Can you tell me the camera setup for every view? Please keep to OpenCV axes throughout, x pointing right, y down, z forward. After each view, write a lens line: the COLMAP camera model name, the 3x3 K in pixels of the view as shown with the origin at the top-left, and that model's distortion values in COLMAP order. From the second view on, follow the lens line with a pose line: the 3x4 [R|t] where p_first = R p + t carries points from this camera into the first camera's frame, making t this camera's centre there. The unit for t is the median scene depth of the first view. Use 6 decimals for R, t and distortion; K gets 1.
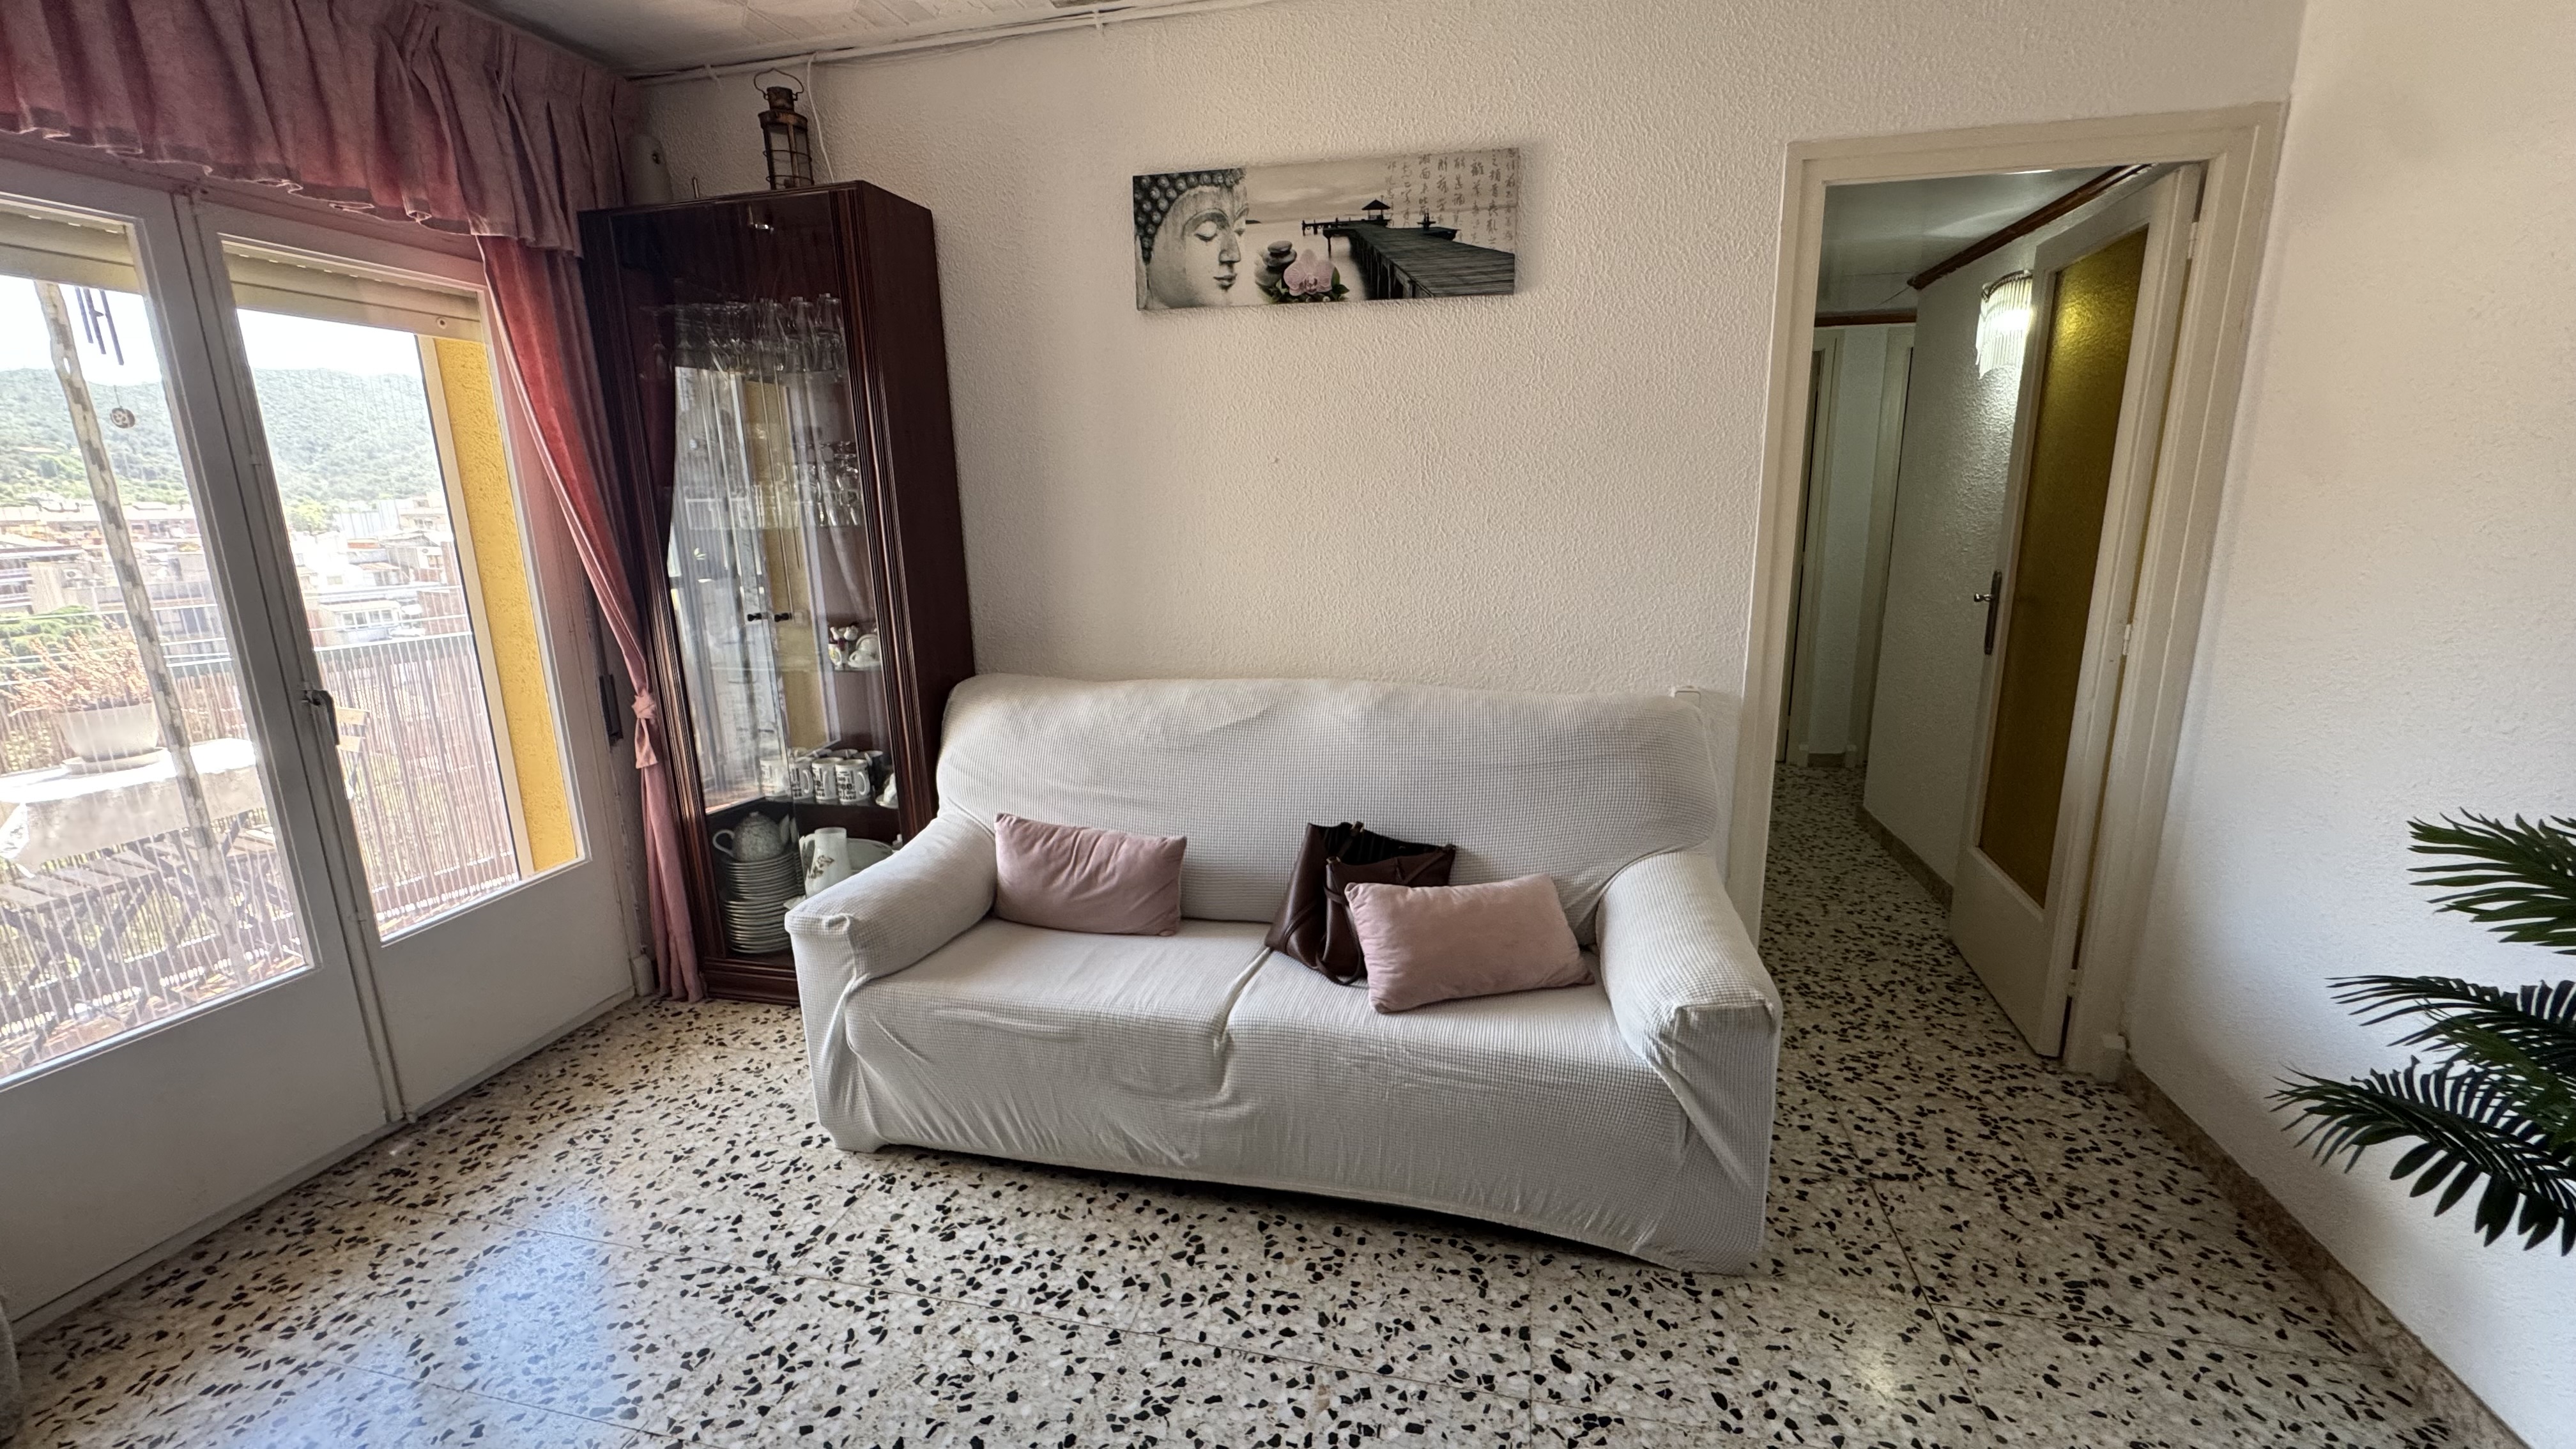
lens RADIAL K [[1029.2, 0, 1279.2], [0, 1029.2, 724.3], [0, 0, 1]] dist [-0.003069, 0.000824]
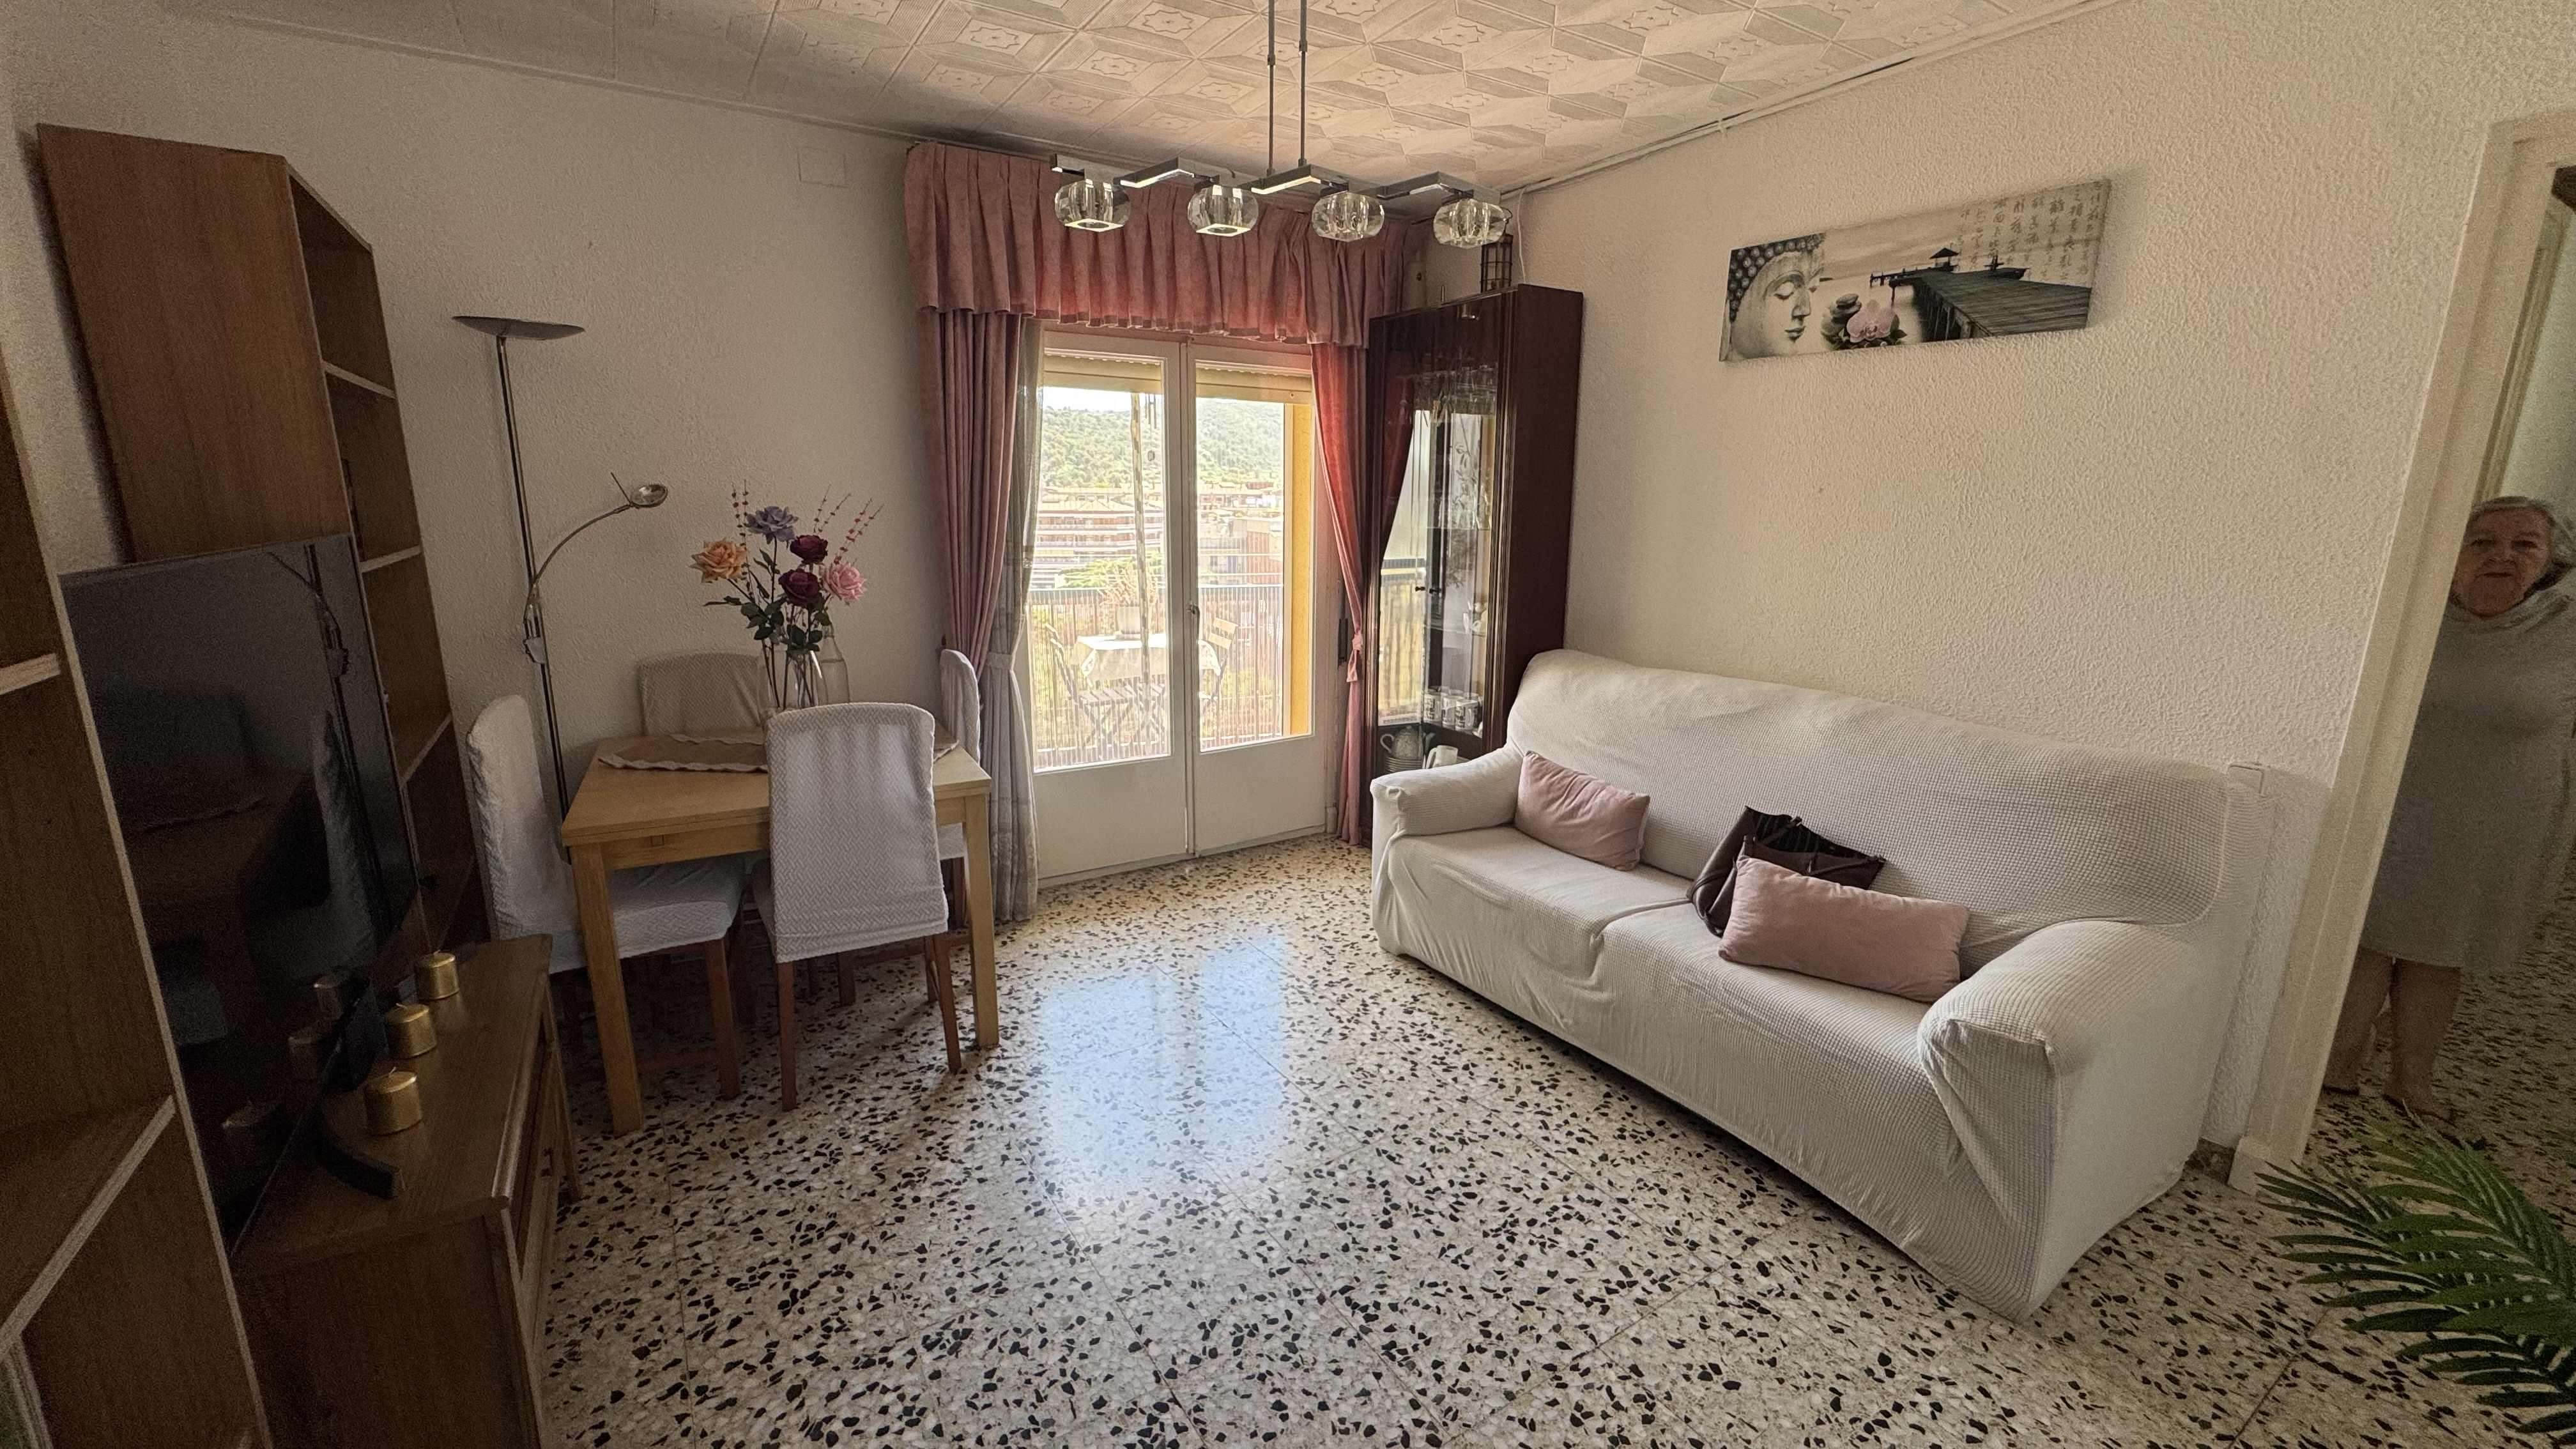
lens RADIAL K [[1029.2, 0, 1281.1], [0, 1029.2, 729.9], [0, 0, 1]] dist [-0.003069, 0.000824]
pose [[0.715199, 0.181615, -0.674912, 0.420101], [-0.174271, 0.981488, 0.079439, 0.010937], [0.676846, 0.060803, 0.733609, -0.211525]]
